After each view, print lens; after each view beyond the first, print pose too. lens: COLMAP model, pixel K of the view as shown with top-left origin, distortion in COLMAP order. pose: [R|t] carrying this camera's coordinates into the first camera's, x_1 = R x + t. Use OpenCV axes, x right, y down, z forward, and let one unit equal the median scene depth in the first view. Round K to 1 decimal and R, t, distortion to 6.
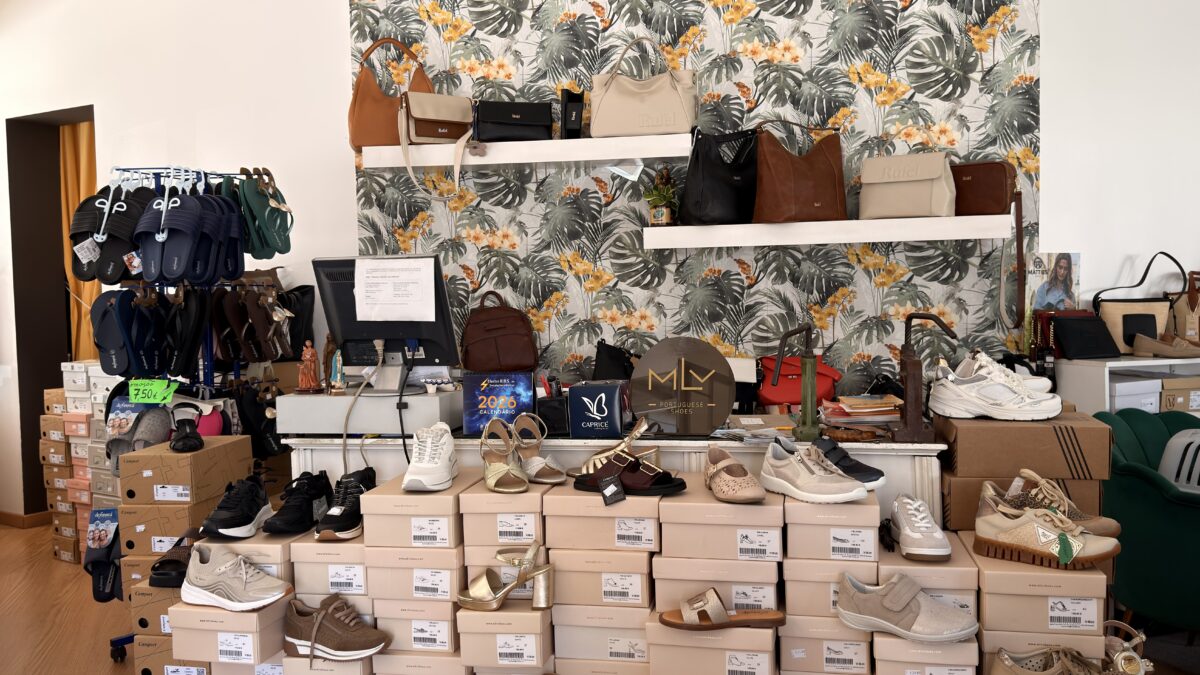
lens RADIAL K [[1111.1, 0, 600.0], [0, 1111.1, 337.5], [0, 0, 1]] dist [0.128596, -0.005125]
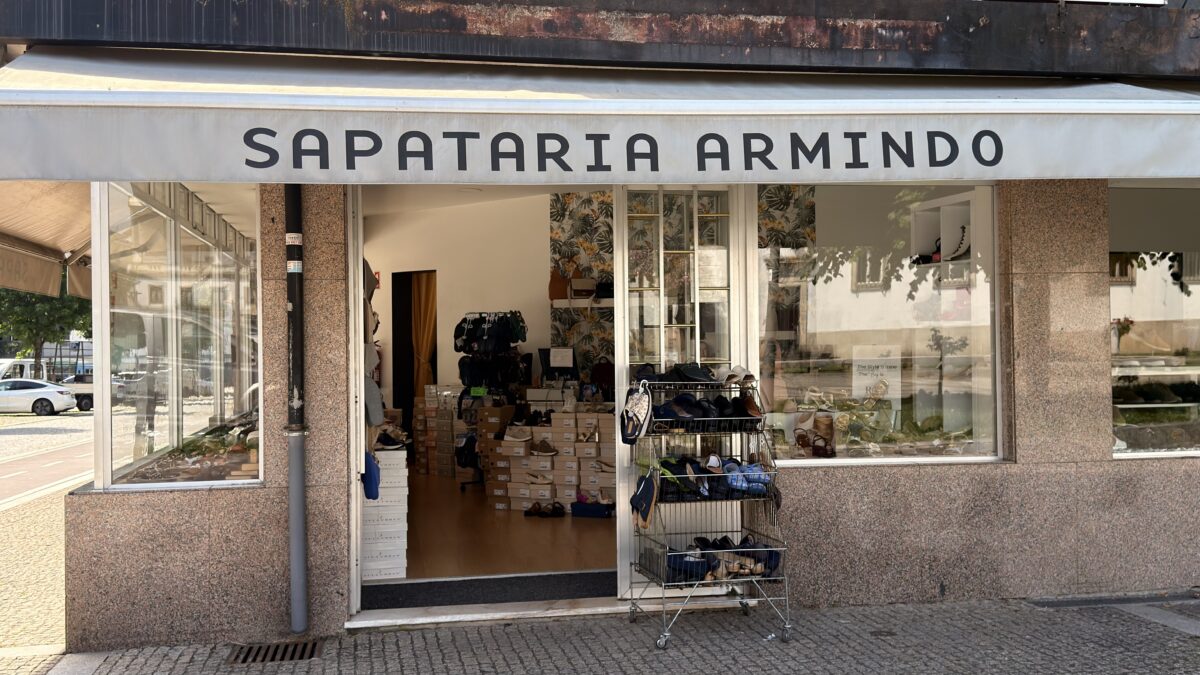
lens RADIAL K [[1156.8, 0, 600.0], [0, 1156.8, 337.5], [0, 0, 1]] dist [0.000736, 0.000016]
pose [[0.986198, 0.011434, -0.165176, 0.492629], [-0.019586, 0.998664, -0.047814, 0.059376], [0.164409, 0.050389, 0.985104, -2.355554]]
